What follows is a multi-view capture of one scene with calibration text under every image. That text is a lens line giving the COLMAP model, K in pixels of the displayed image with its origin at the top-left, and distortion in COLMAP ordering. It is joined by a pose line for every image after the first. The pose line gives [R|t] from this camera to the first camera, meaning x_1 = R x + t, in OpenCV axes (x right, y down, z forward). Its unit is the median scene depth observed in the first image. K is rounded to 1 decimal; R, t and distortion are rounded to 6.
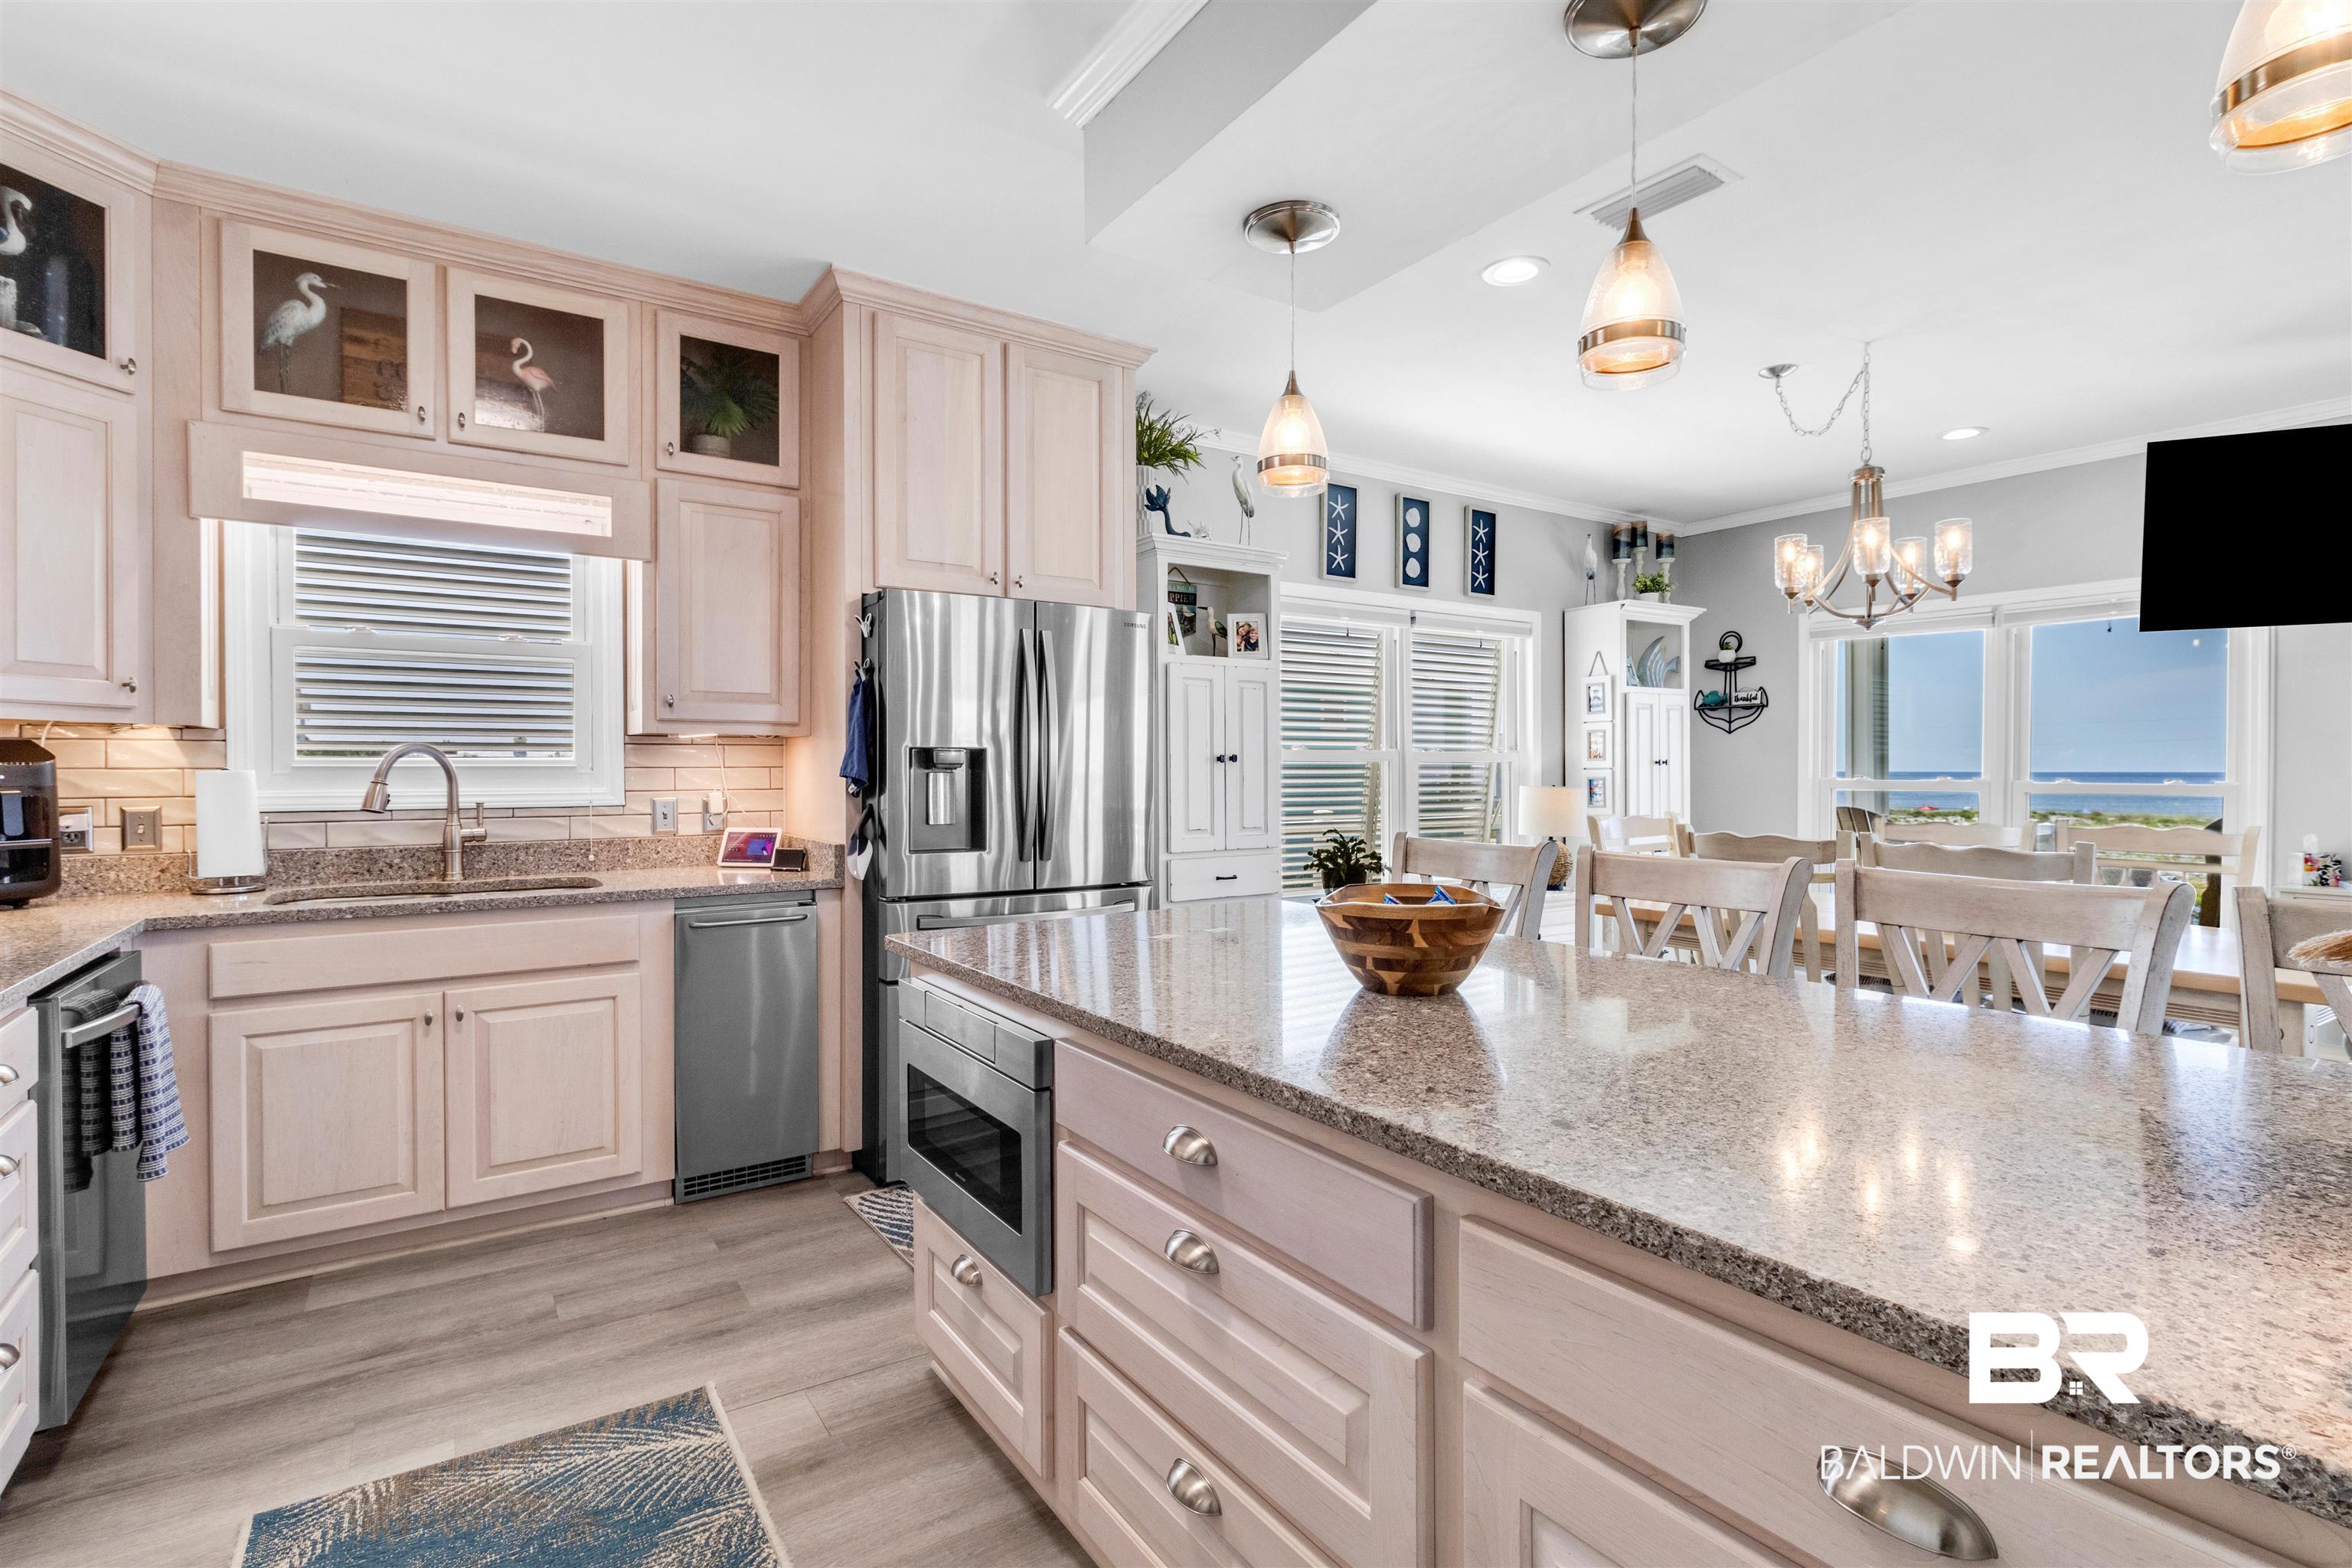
lens RADIAL K [[1131.2, 0, 1176.0], [0, 1131.2, 784.0], [0, 0, 1]] dist [0.013264, 0.000046]
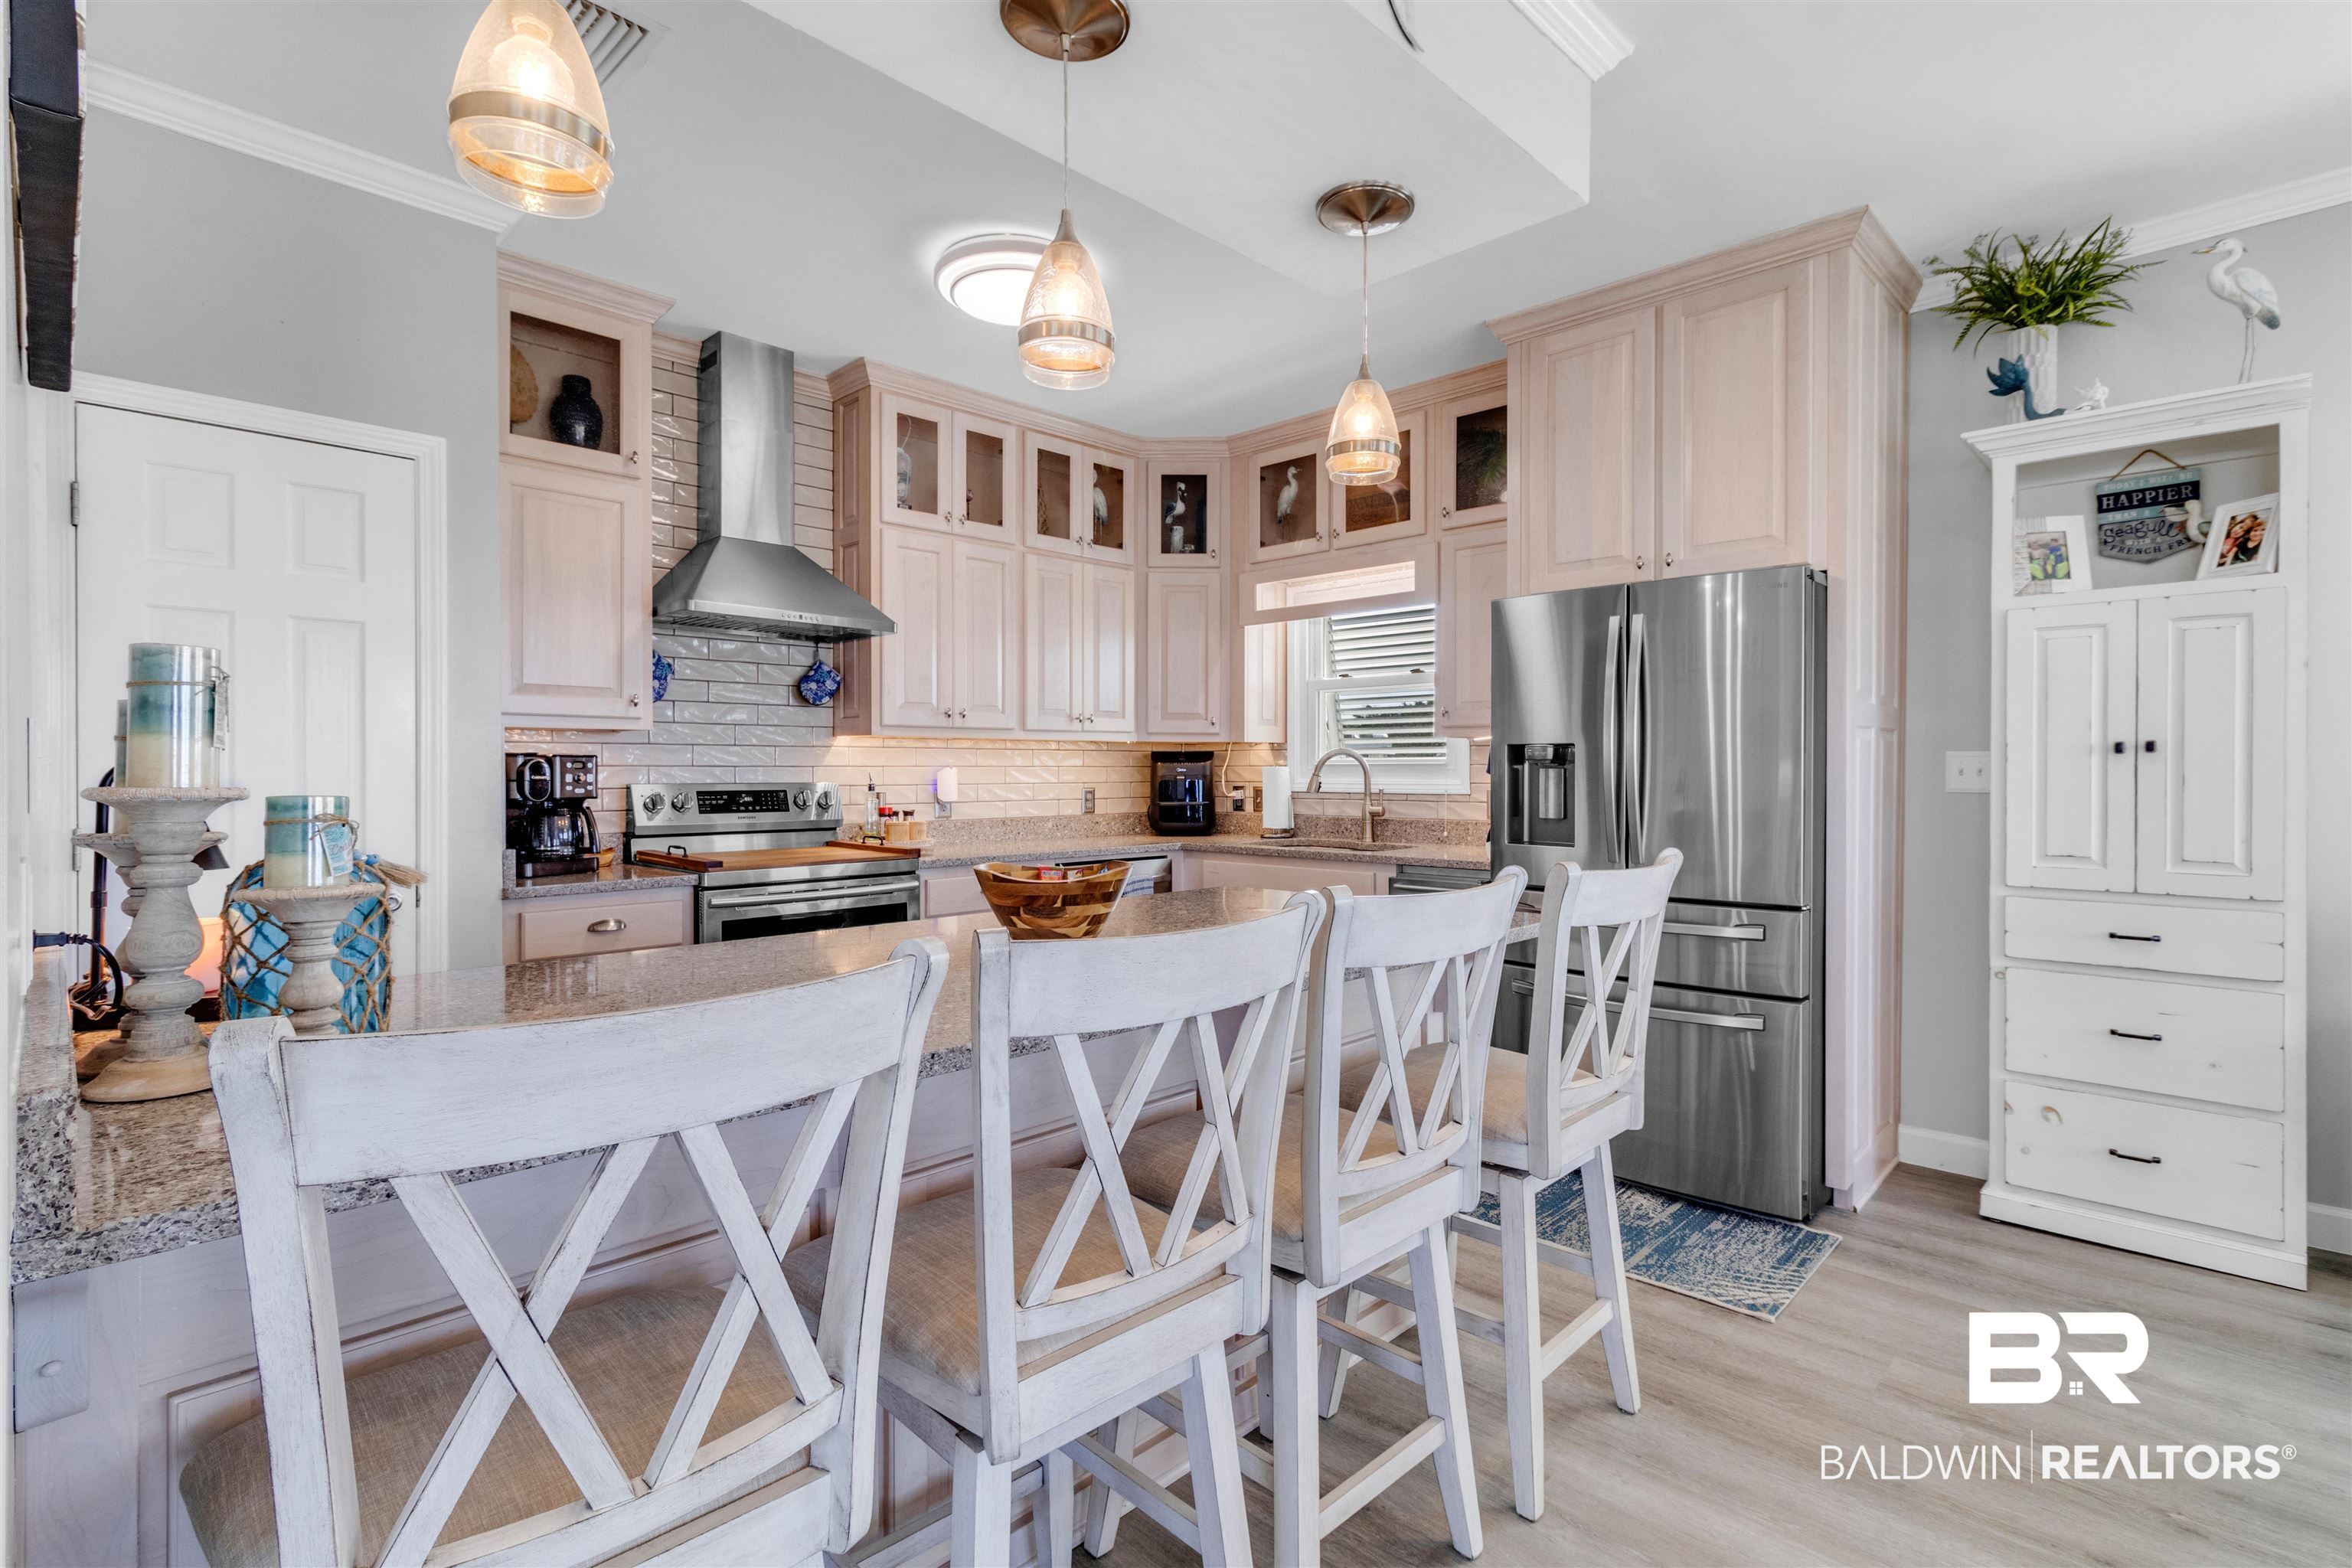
lens RADIAL K [[1092.7, 0, 1189.6], [0, 1092.7, 776.2], [0, 0, 1]] dist [0.008101, 0.000916]
pose [[0.216429, 0.006307, -0.976278, 0.682677], [-0.013029, 0.999909, 0.003571, -0.002022], [0.976211, 0.011947, 0.216491, 0.461940]]
